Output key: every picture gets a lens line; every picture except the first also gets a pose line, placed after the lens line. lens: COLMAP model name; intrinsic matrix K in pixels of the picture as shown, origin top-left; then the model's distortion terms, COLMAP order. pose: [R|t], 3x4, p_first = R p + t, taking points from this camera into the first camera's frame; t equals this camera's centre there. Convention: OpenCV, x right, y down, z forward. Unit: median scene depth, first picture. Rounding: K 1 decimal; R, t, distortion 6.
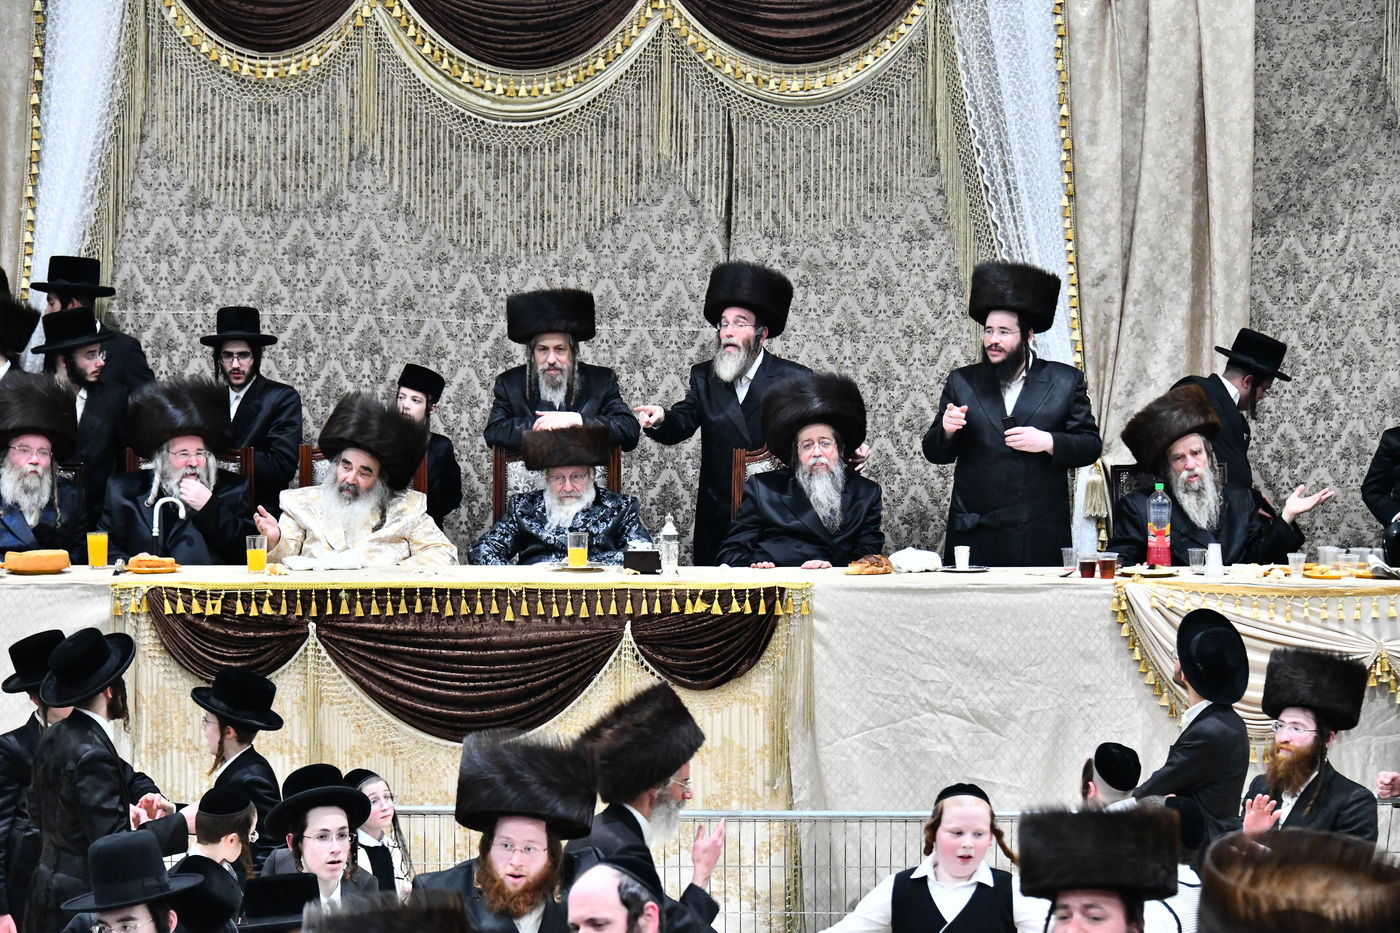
lens RADIAL K [[4405.9, 0, 700.0], [0, 4405.9, 466.5], [0, 0, 1]] dist [-0.096106, 2.517800]
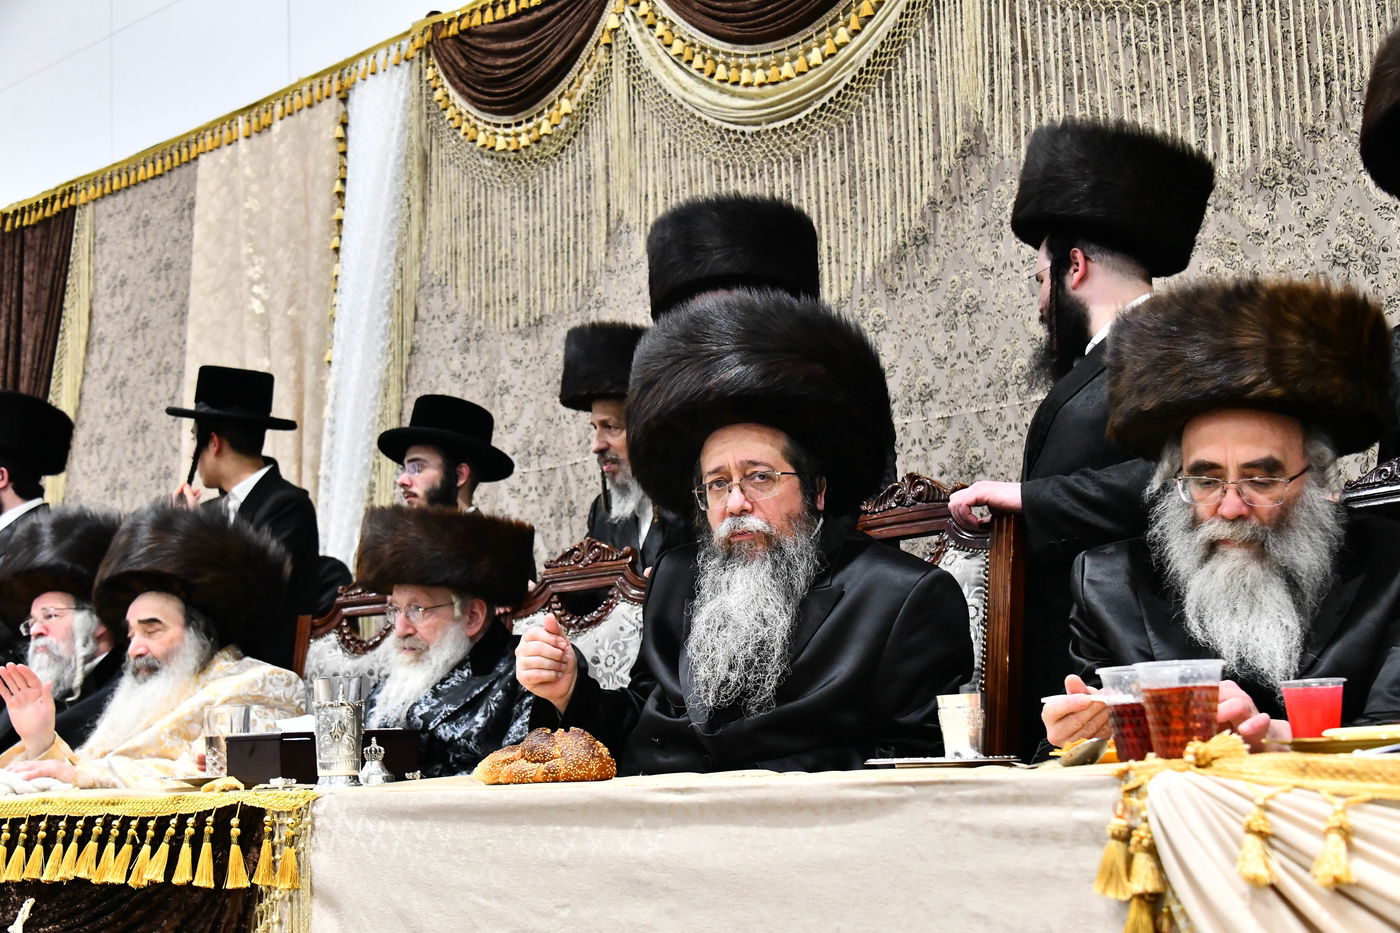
lens RADIAL K [[1928.1, 0, 700.0], [0, 1928.1, 466.5], [0, 0, 1]] dist [-0.040153, 0.051313]
pose [[0.751423, -0.123574, -0.648146, 0.124263], [-0.012087, 0.979563, -0.200773, 0.027196], [0.659710, 0.158700, 0.734572, 0.797342]]
